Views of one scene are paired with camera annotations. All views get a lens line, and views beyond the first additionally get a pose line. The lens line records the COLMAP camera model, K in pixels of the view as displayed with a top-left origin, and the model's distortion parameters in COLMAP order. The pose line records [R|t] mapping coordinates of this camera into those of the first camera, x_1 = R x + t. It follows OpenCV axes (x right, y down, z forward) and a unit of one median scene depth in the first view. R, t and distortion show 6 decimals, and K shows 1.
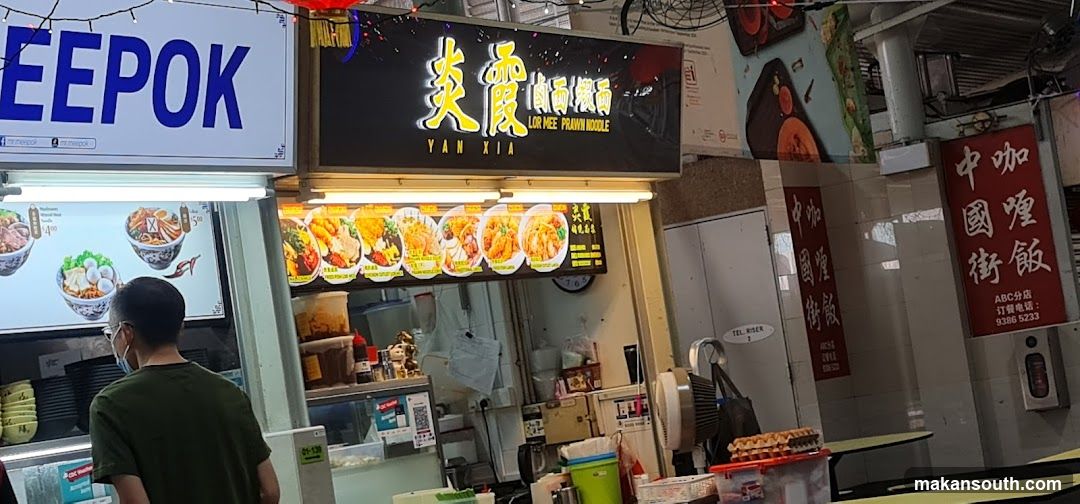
lens RADIAL K [[2167.6, 0, 540.0], [0, 2167.6, 252.1], [0, 0, 1]] dist [0.046247, 0.000000]
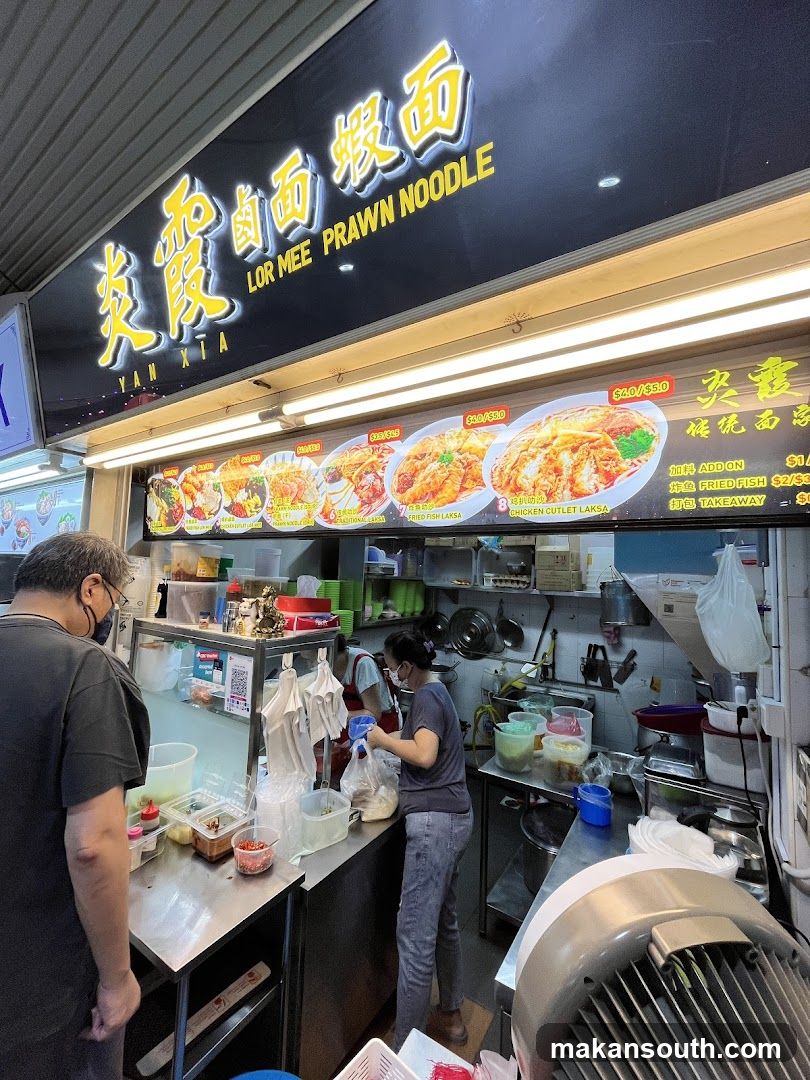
lens RADIAL K [[441.7, 0, 407.3], [0, 441.7, 541.7], [0, 0, 1]] dist [-0.001254, 0.000185]
pose [[-0.016666, 0.071838, -0.997277, 0.125458], [0.031338, 0.996963, 0.071292, 0.005347], [0.999370, -0.030065, -0.018867, 1.059264]]
